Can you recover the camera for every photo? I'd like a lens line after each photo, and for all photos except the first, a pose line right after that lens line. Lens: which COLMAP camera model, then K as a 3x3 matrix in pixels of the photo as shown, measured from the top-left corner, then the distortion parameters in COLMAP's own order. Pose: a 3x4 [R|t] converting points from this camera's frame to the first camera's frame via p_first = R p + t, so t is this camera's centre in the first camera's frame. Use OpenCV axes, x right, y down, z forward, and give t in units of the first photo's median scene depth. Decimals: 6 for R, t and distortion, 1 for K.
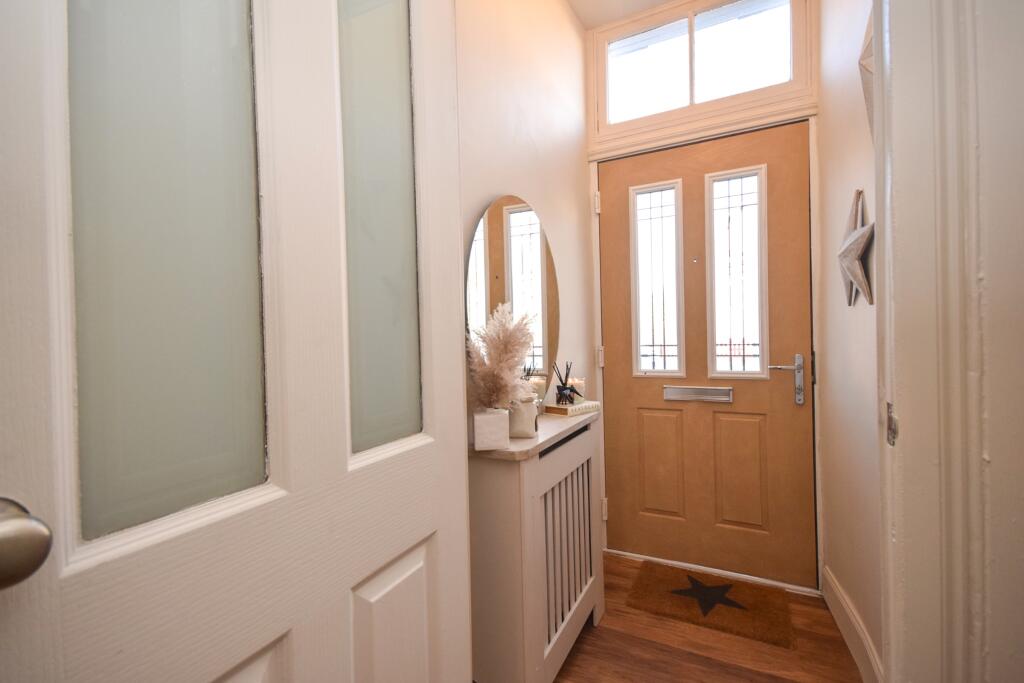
lens RADIAL K [[450.3, 0, 514.1], [0, 450.3, 336.4], [0, 0, 1]] dist [0.005371, 0.000230]
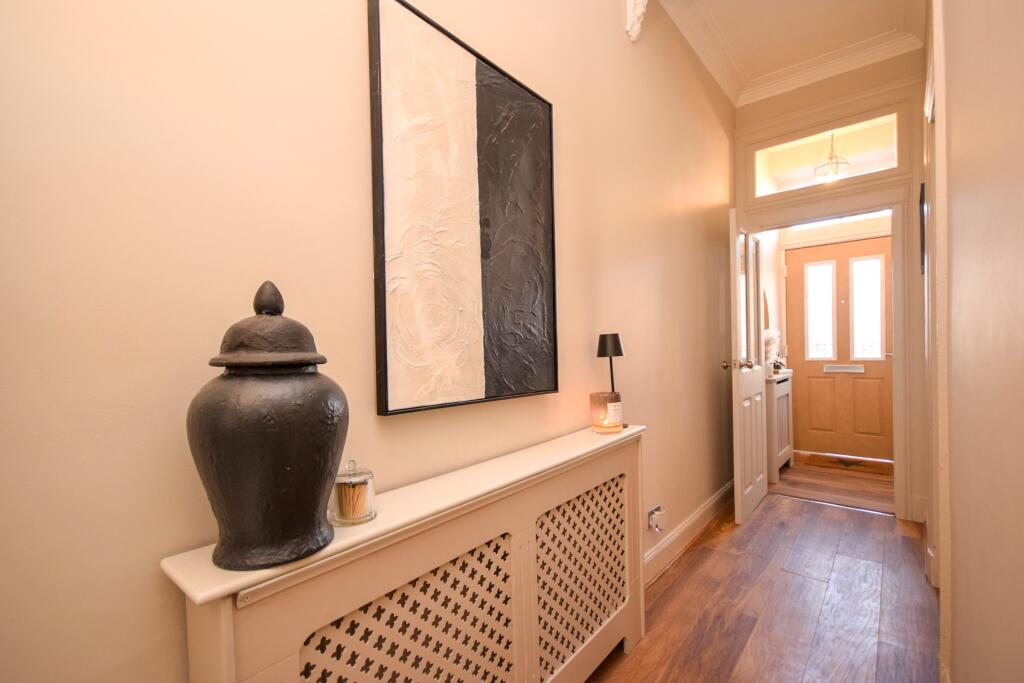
lens RADIAL K [[450.3, 0, 508.3], [0, 450.3, 349.3], [0, 0, 1]] dist [0.005371, 0.000230]
pose [[0.971726, 0.005313, -0.236050, -0.547994], [-0.004007, 0.999974, 0.006008, 0.035784], [0.236076, -0.004893, 0.971722, -1.252712]]
